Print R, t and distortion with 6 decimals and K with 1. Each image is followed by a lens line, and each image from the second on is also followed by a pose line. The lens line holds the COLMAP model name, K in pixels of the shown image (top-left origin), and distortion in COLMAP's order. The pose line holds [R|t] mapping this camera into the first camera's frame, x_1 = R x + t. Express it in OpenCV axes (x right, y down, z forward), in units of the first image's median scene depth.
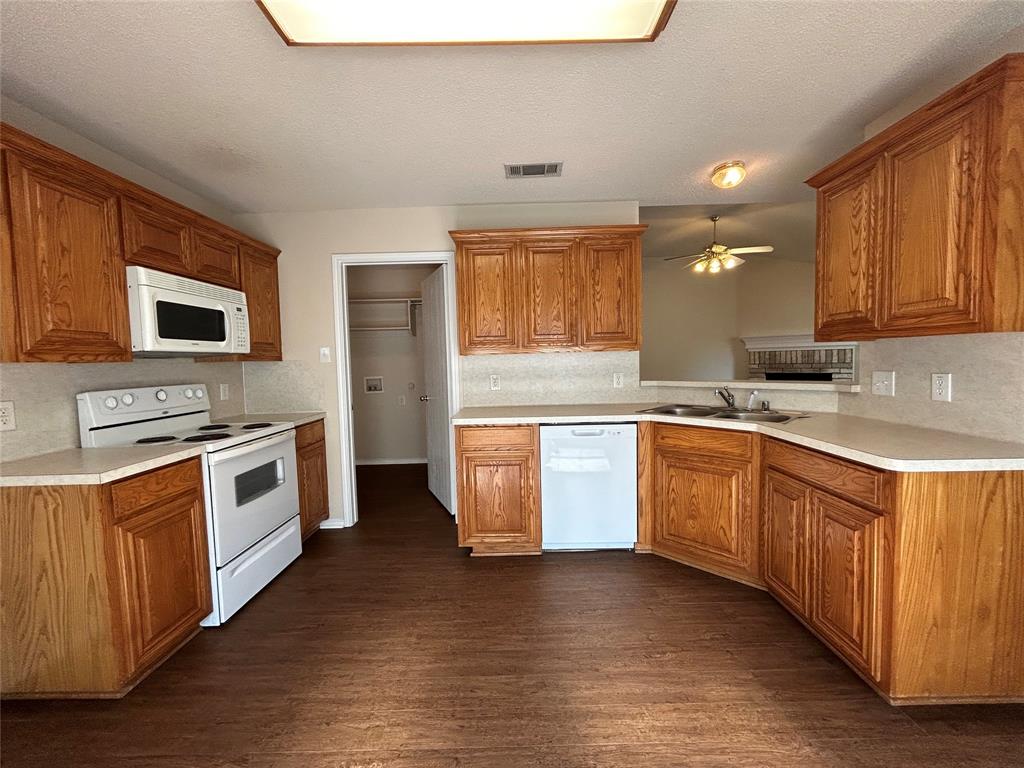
lens RADIAL K [[410.3, 0, 514.8], [0, 410.3, 382.0], [0, 0, 1]] dist [-0.001613, 0.000272]
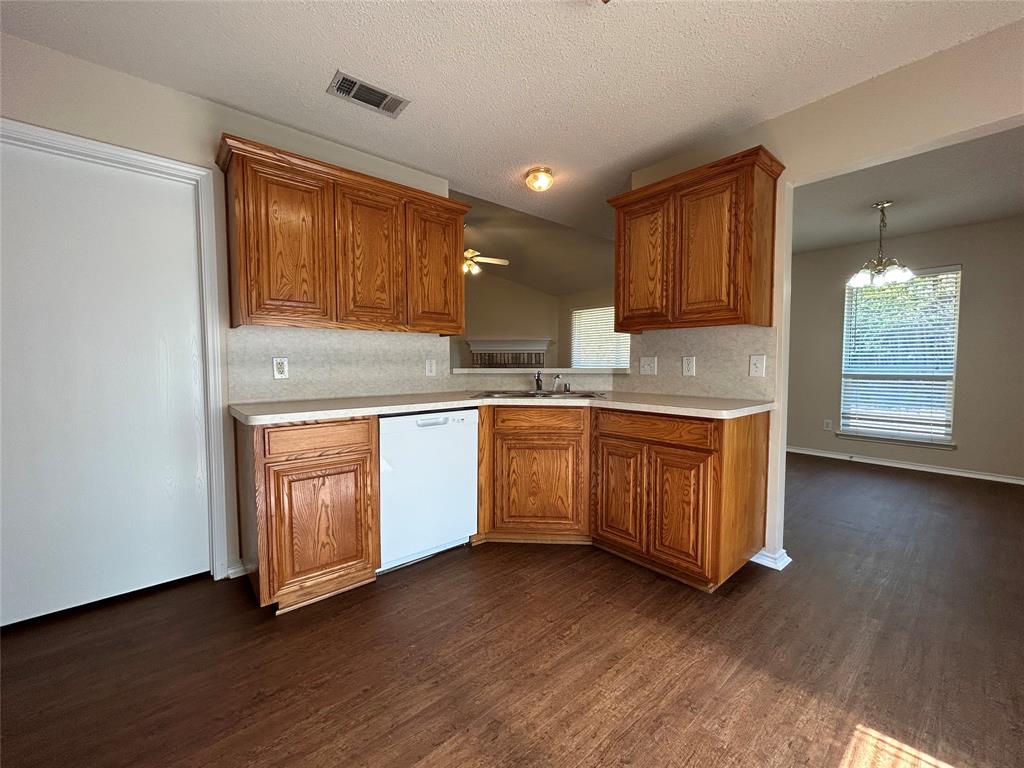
lens RADIAL K [[410.3, 0, 514.8], [0, 410.3, 382.0], [0, 0, 1]] dist [-0.001613, 0.000272]
pose [[0.753700, -0.009971, 0.657143, -0.284684], [0.018600, 0.999808, -0.006163, 0.050240], [-0.656956, 0.016868, 0.753741, 0.240003]]
